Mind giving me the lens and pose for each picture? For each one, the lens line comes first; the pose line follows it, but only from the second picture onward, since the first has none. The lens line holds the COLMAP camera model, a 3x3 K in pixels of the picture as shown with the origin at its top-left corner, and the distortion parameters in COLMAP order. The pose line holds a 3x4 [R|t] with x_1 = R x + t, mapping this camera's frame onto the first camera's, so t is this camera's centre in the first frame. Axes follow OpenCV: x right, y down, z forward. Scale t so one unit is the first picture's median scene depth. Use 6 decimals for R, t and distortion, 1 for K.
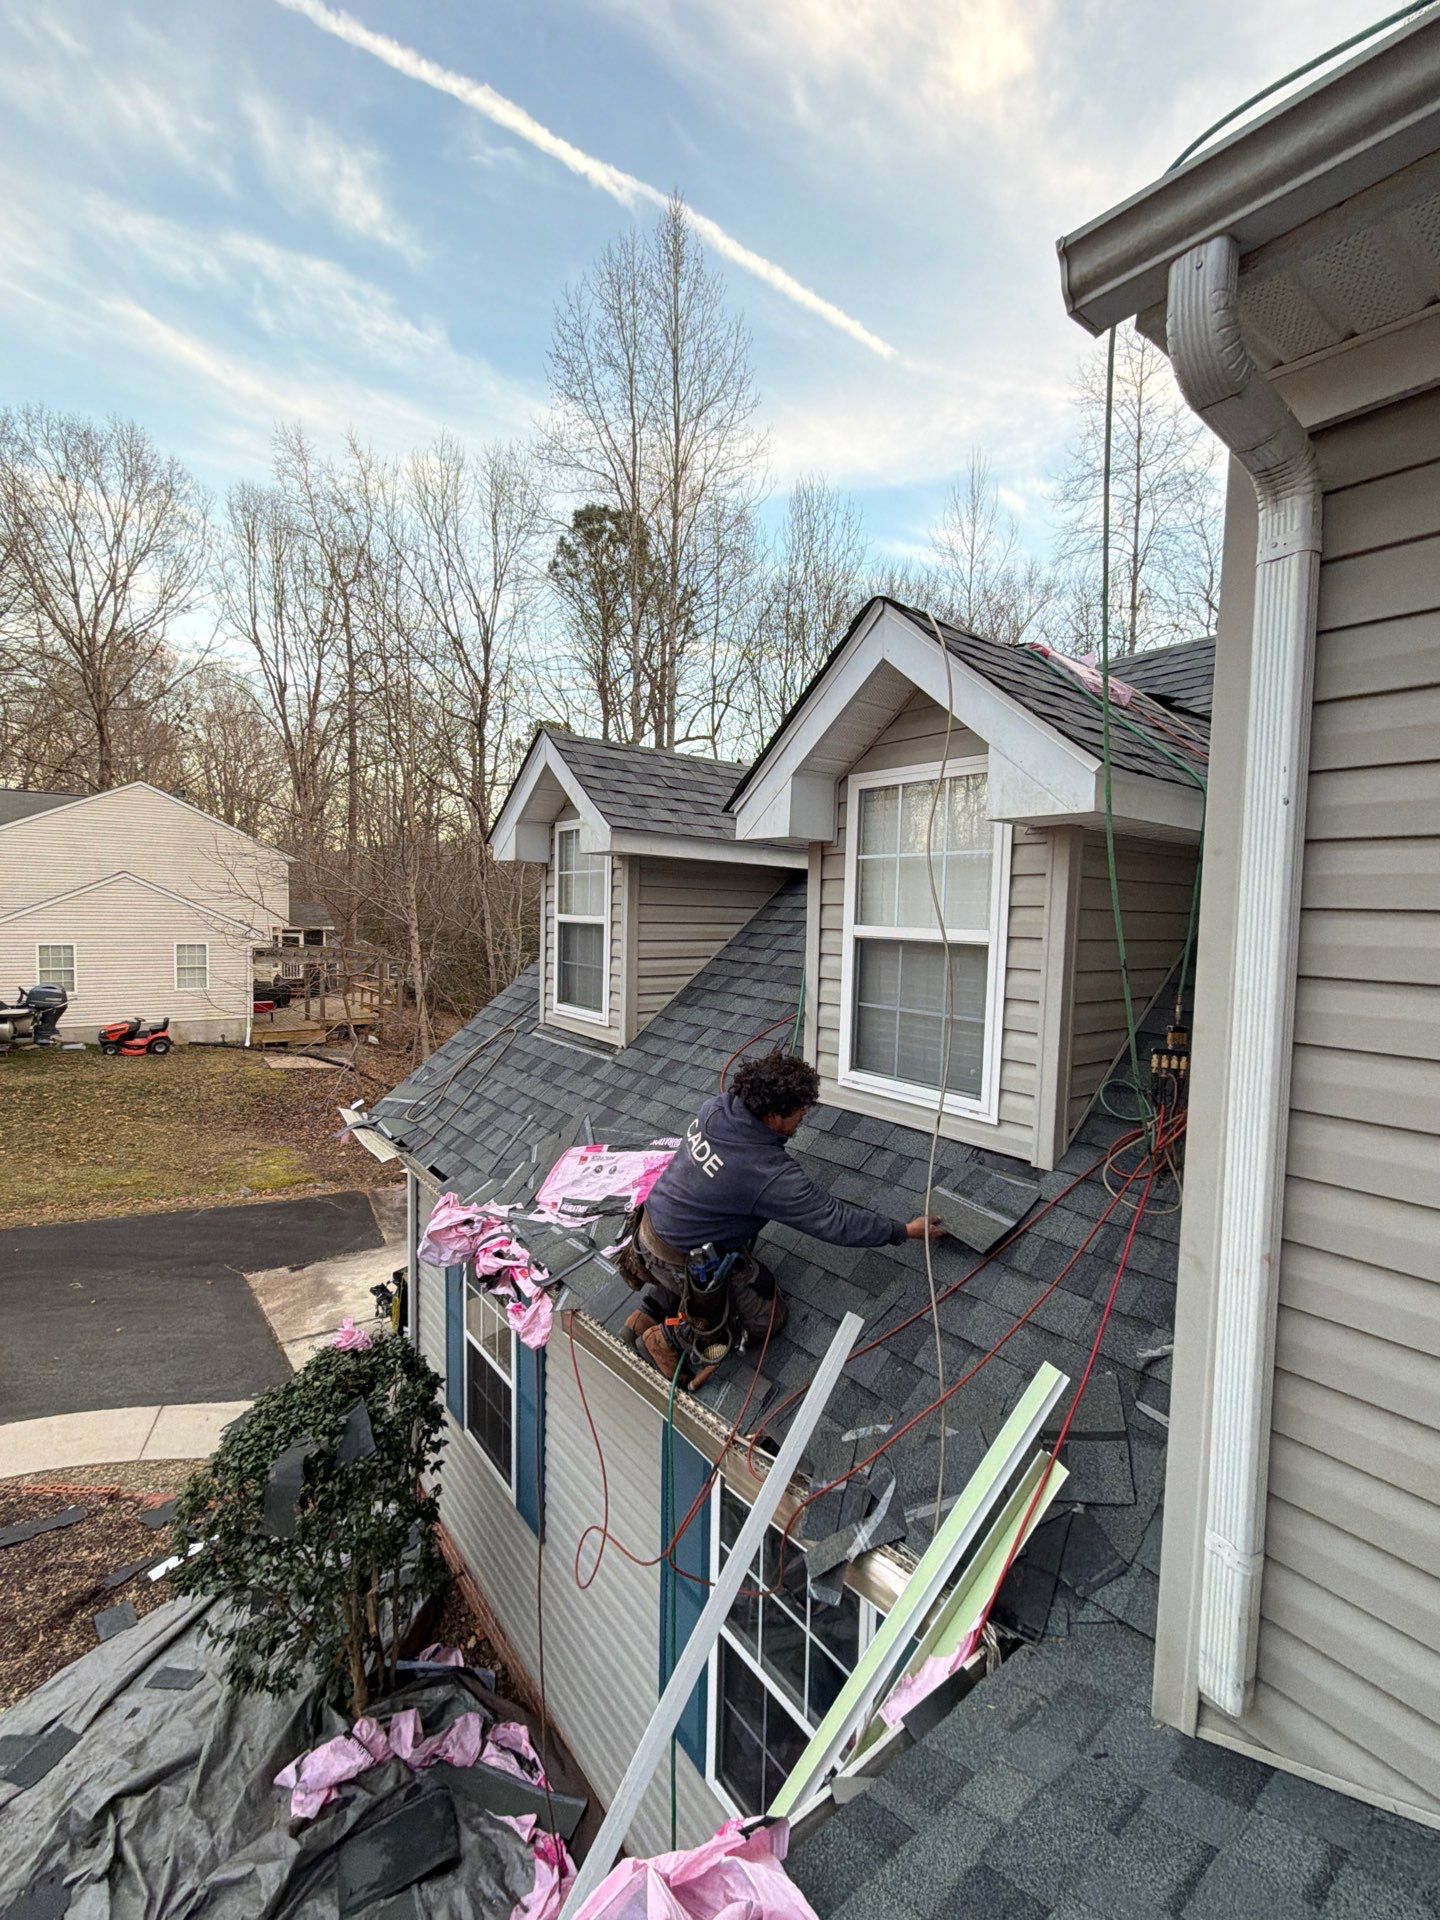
lens RADIAL K [[819.5, 0, 718.9], [0, 819.5, 959.0], [0, 0, 1]] dist [0.001036, 0.000010]
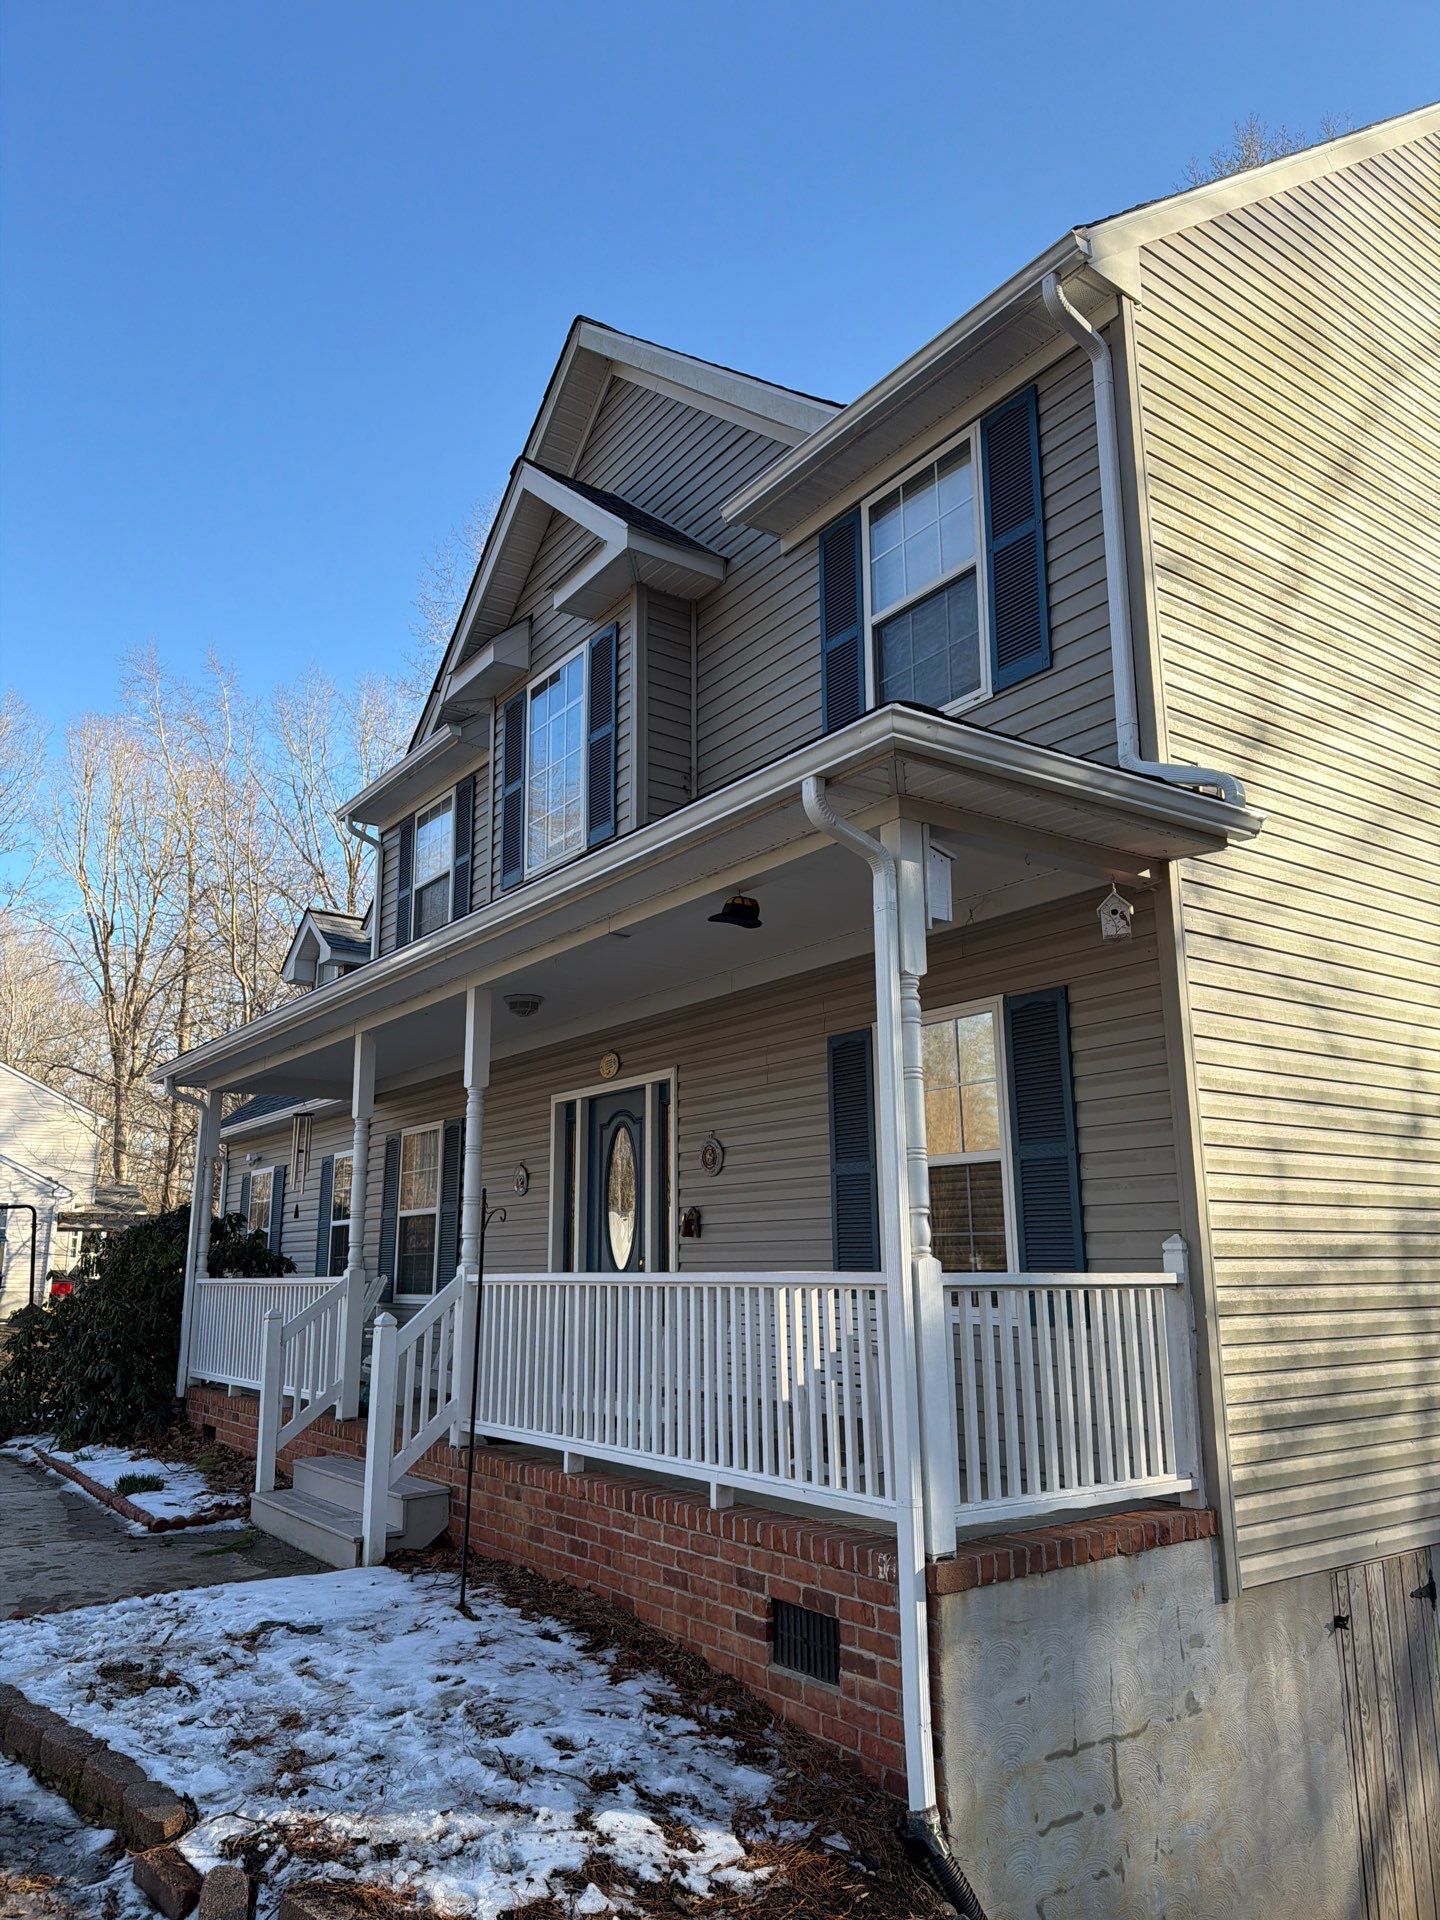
lens RADIAL K [[1353.2, 0, 707.9], [0, 1353.2, 963.0], [0, 0, 1]] dist [0.043396, -0.049470]
pose [[0.998542, -0.042611, -0.033129, 0.907376], [0.031443, 0.958122, -0.284628, 0.850832], [0.043870, 0.283172, 0.958065, -2.174710]]
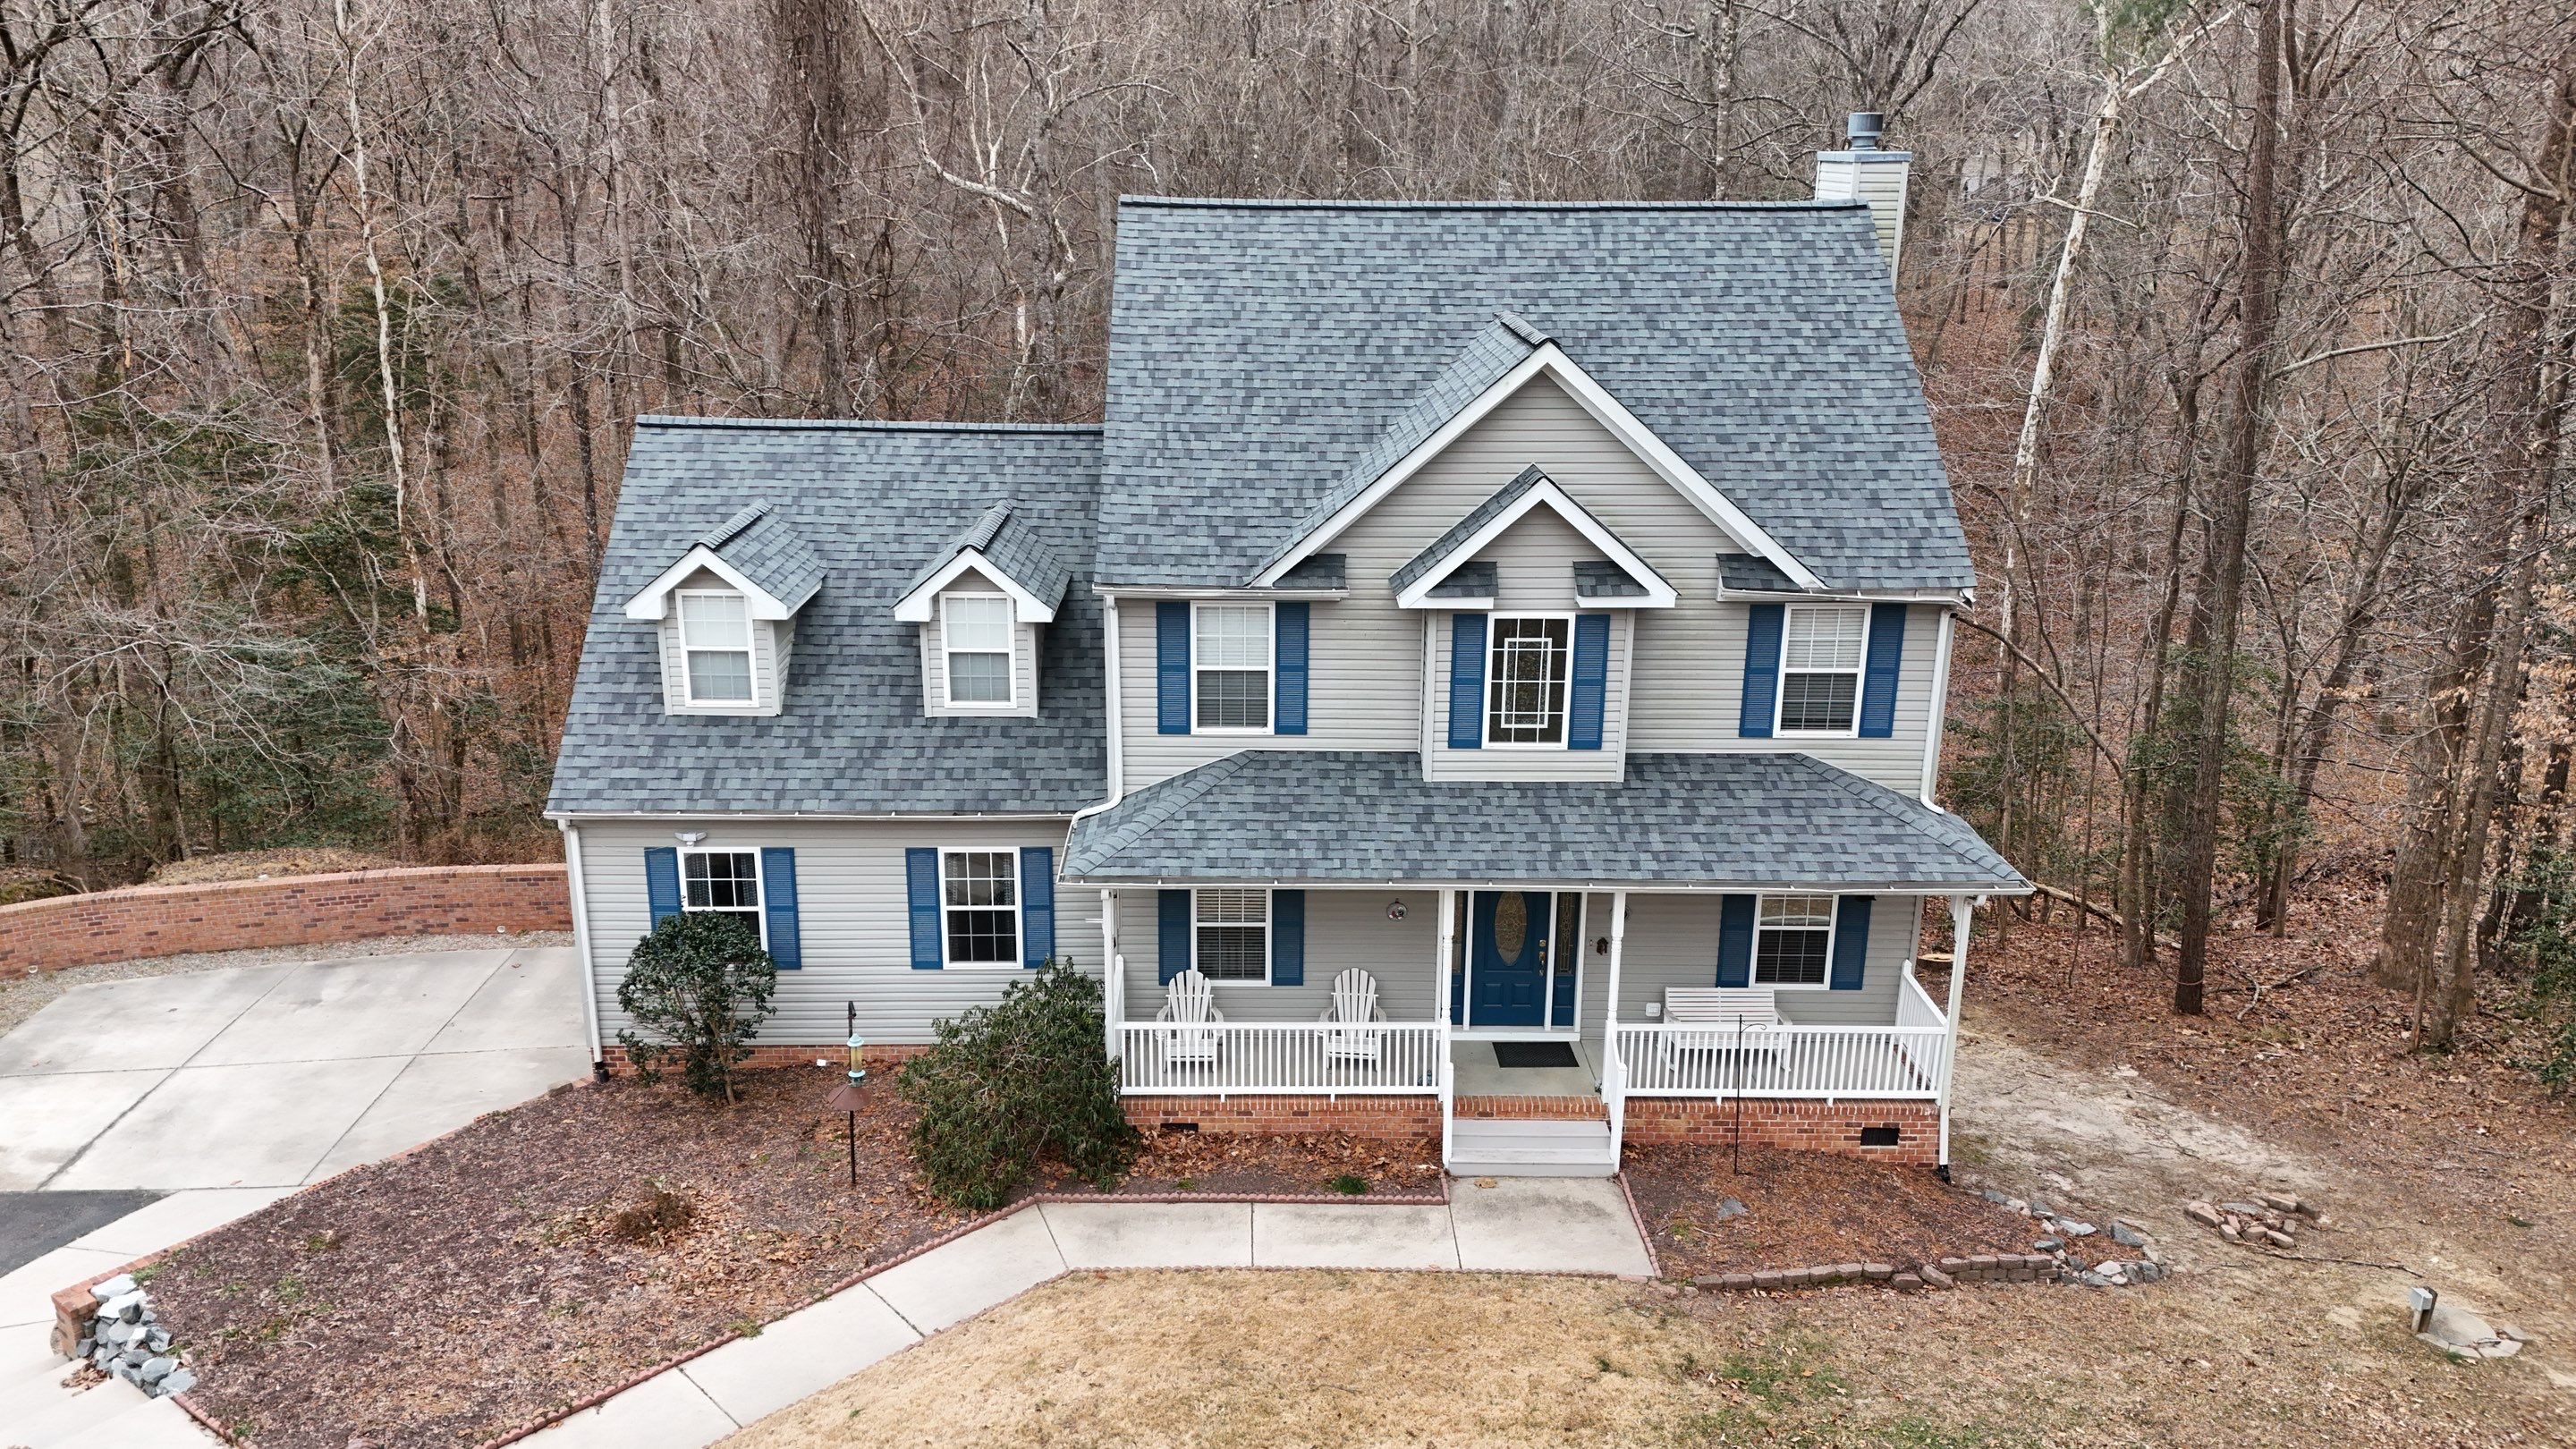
lens RADIAL K [[1887.9, 0, 1283.7], [0, 1887.9, 713.0], [0, 0, 1]] dist [0.073527, -0.082200]
pose [[0.594826, -0.247015, 0.764961, -2.699131], [0.057540, 0.962259, 0.265982, -0.976694], [-0.801792, -0.114197, 0.586590, -2.370391]]
